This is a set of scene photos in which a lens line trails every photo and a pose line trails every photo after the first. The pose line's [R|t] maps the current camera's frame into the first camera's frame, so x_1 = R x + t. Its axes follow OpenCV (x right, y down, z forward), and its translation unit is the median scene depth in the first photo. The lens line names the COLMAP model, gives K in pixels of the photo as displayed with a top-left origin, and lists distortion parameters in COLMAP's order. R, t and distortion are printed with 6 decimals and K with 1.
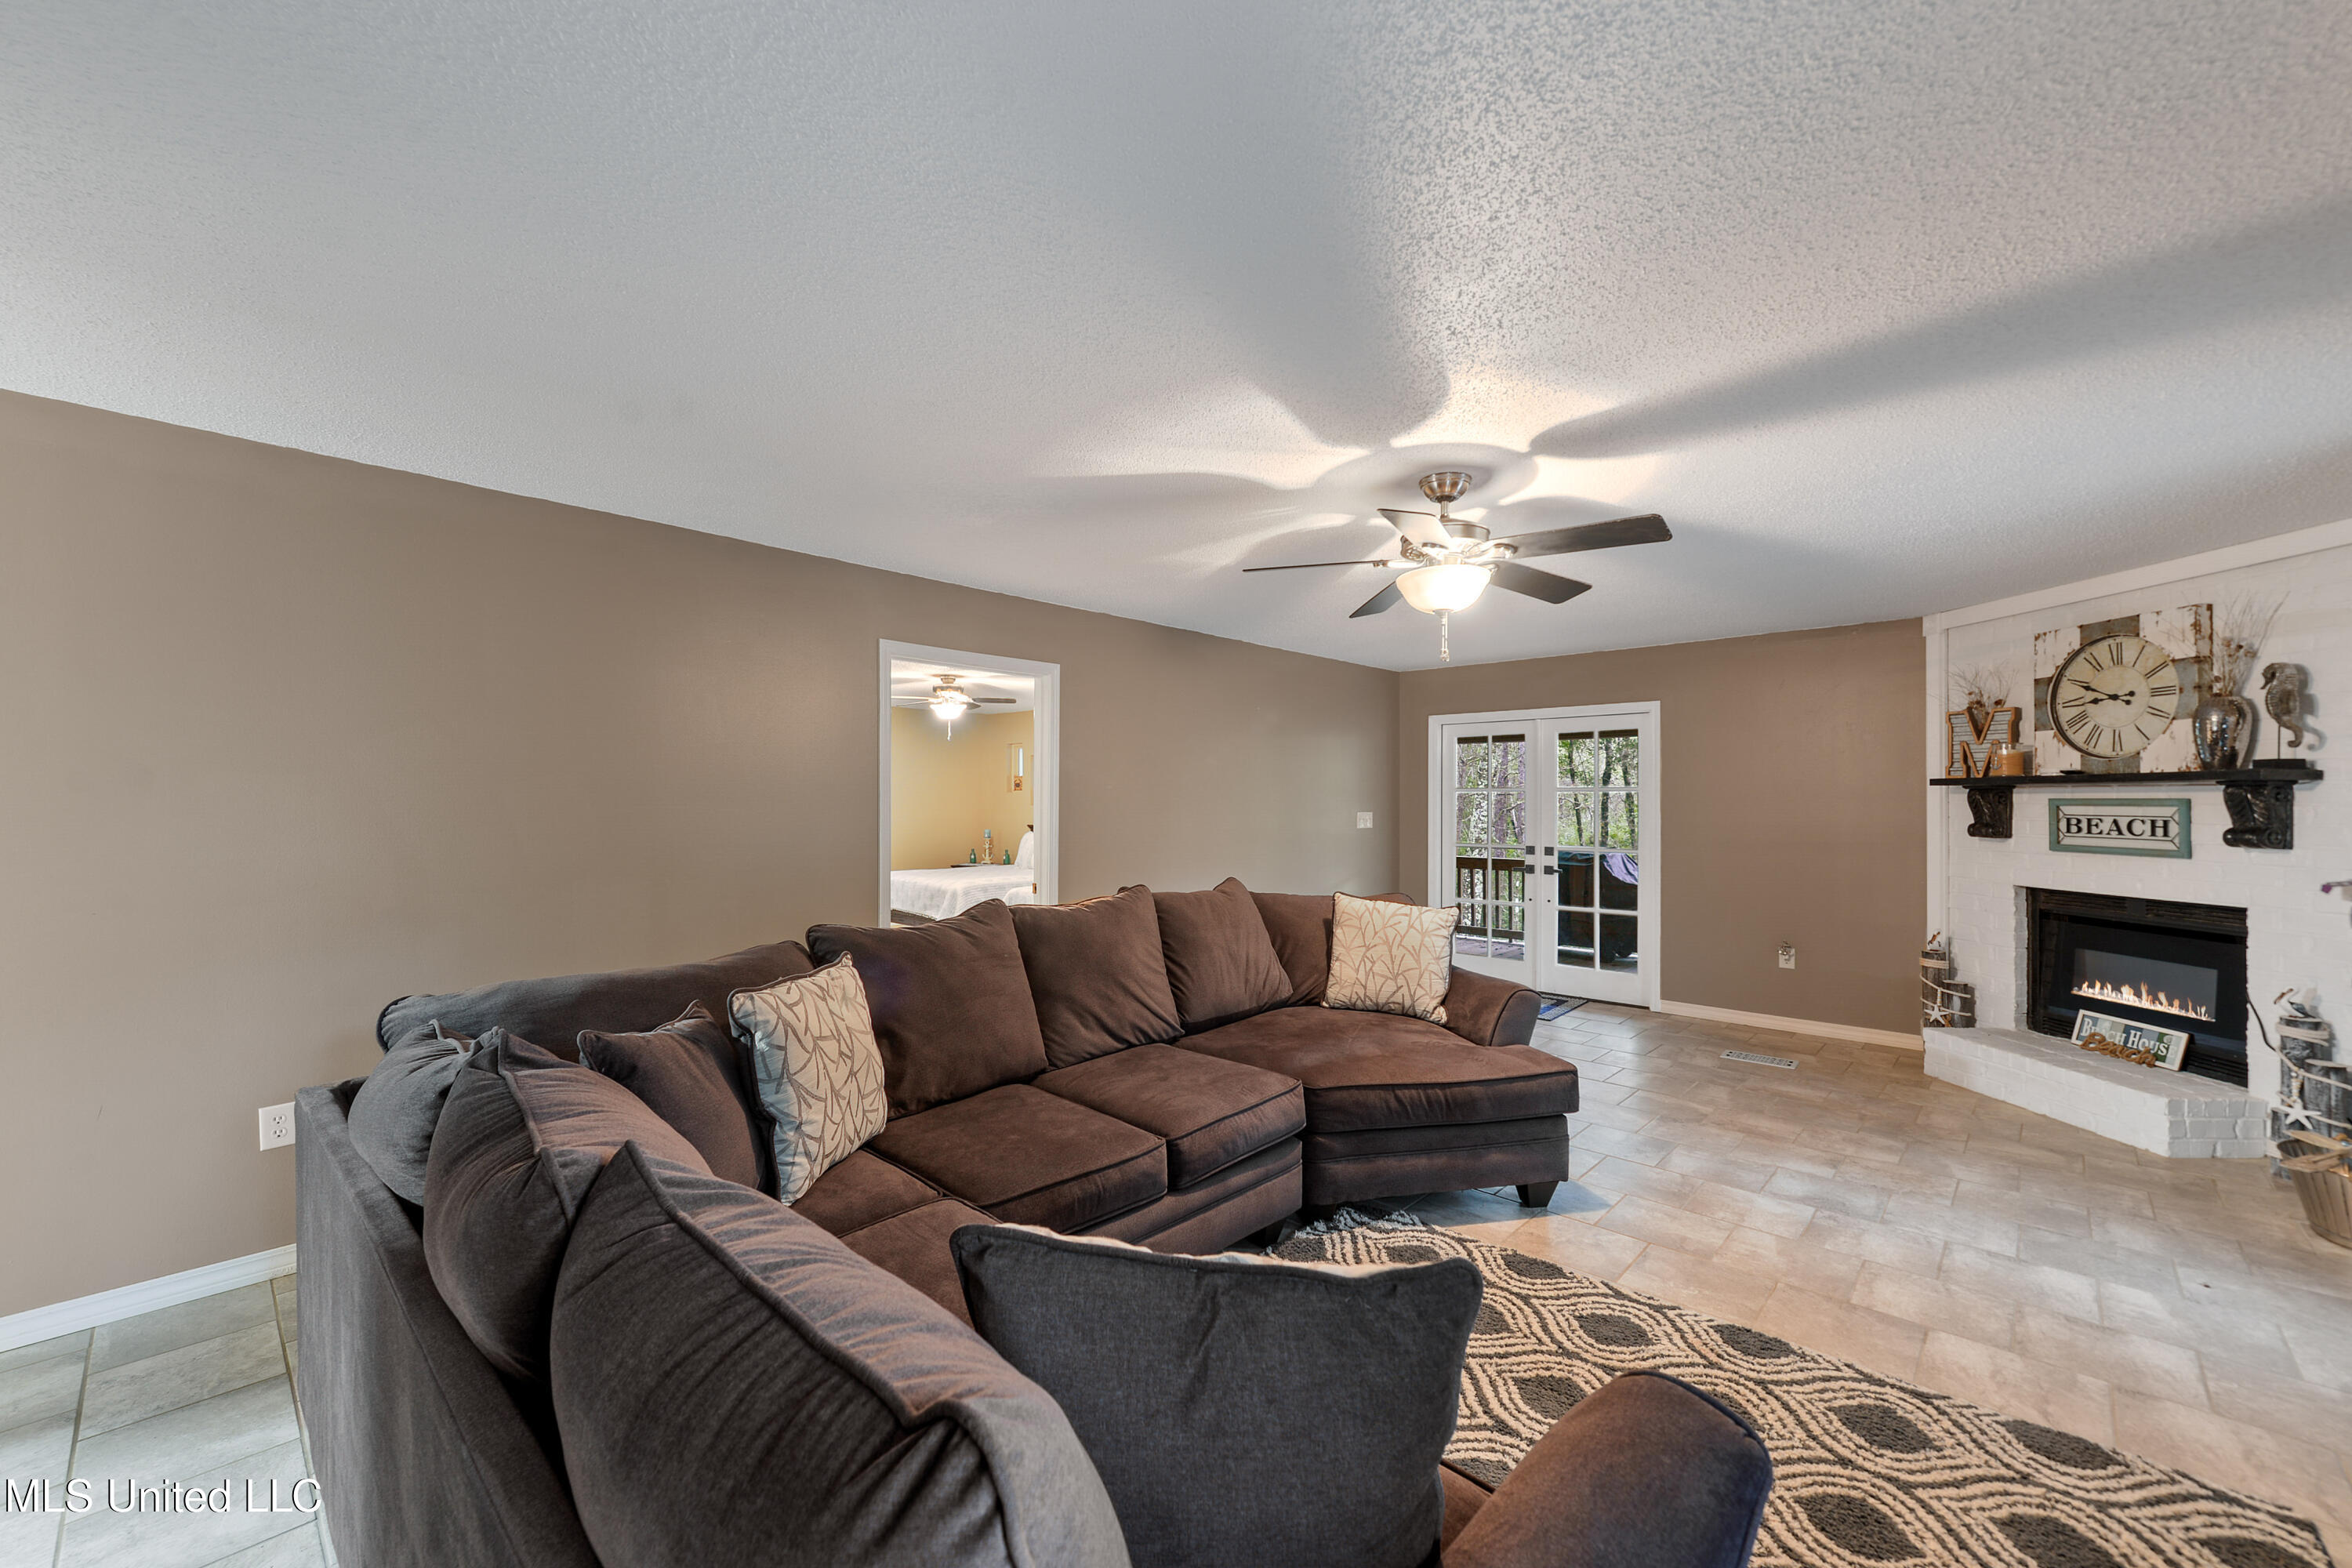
lens RADIAL K [[942.1, 0, 1173.5], [0, 942.1, 804.6], [0, 0, 1]] dist [-0.001081, -0.000077]
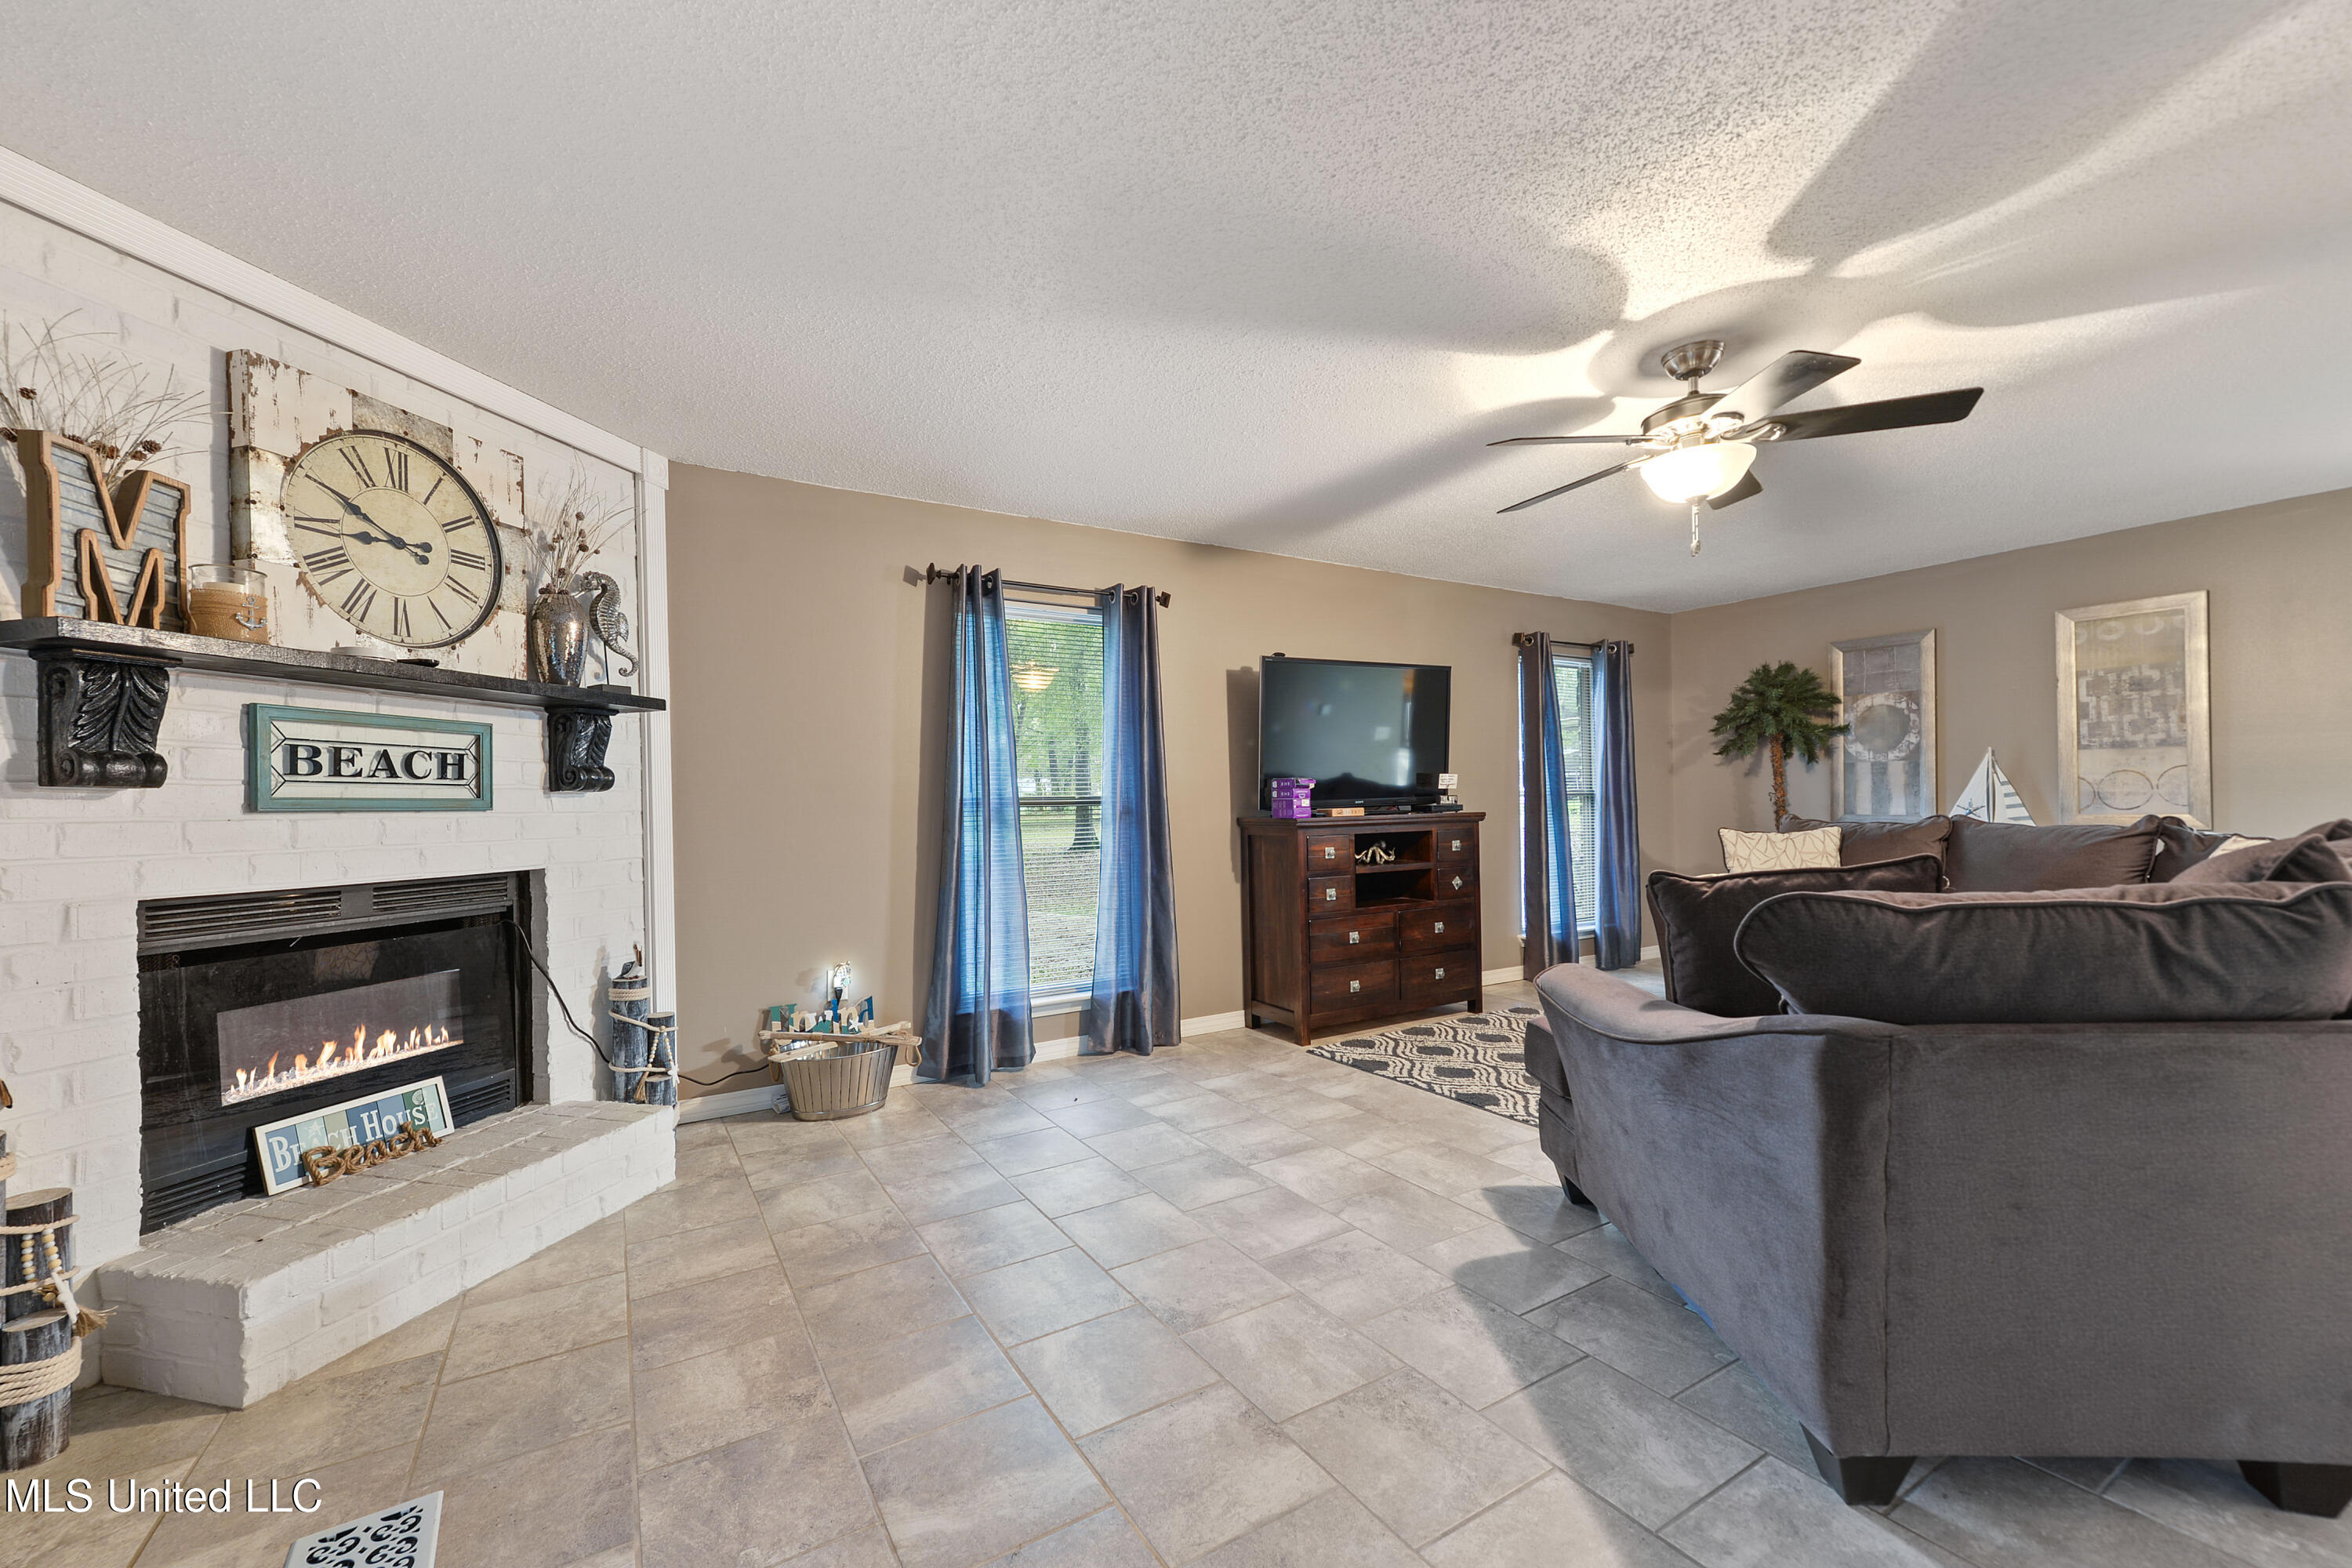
lens RADIAL K [[942.1, 0, 1173.5], [0, 942.1, 804.6], [0, 0, 1]] dist [-0.001081, -0.000077]
pose [[-0.962170, 0.014851, 0.272044, 0.378937], [0.016781, 0.999848, 0.004769, 0.054905], [-0.271932, 0.009154, -0.962273, 1.443895]]
